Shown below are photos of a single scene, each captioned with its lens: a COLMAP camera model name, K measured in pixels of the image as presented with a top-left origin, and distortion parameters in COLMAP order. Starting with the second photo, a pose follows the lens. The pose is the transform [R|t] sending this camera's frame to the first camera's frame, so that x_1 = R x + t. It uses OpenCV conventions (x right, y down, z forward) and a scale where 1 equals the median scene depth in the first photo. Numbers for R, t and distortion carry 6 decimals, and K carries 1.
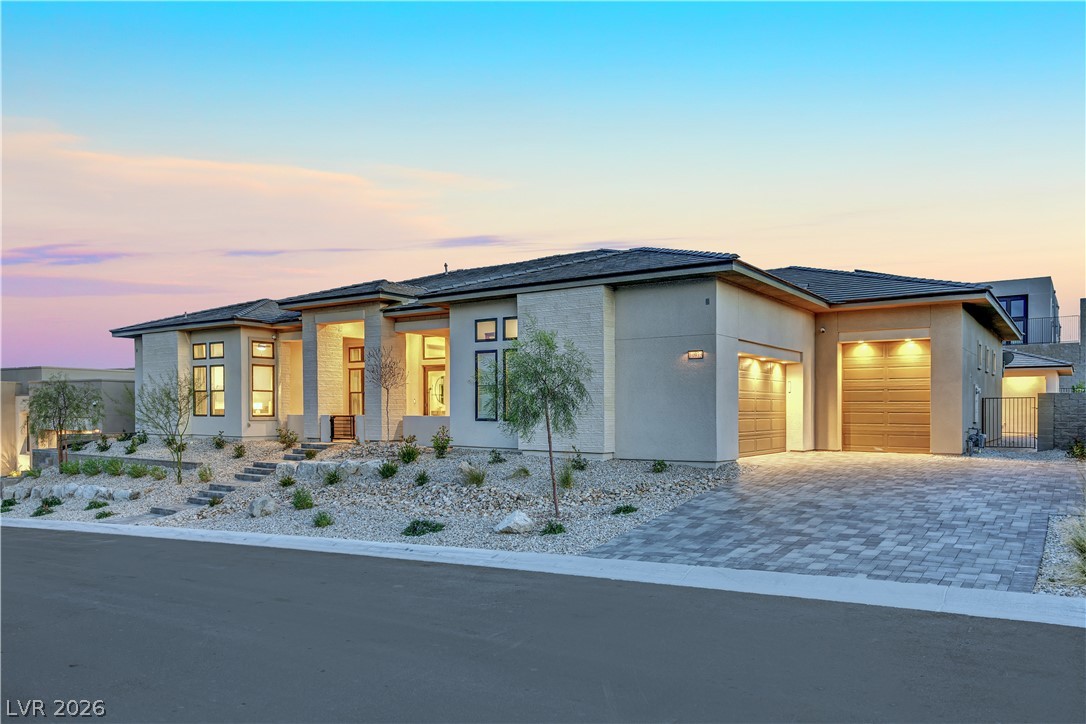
lens RADIAL K [[743.7, 0, 543.0], [0, 743.7, 362.0], [0, 0, 1]] dist [0.024894, -0.000725]
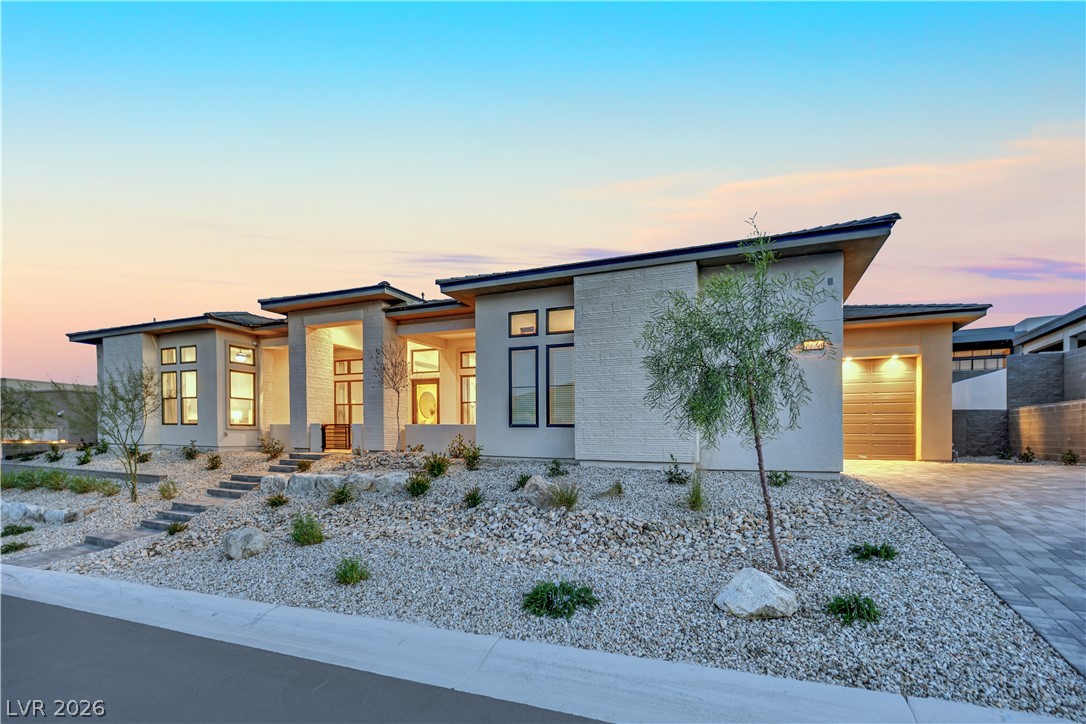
lens RADIAL K [[478.0, 0, 542.9], [0, 478.0, 419.4], [0, 0, 1]] dist [-0.009602, -0.000210]
pose [[0.978439, 0.012293, 0.206169, -0.144490], [-0.019375, 0.999288, 0.032366, 0.043775], [-0.205624, -0.035662, 0.977981, 0.377222]]
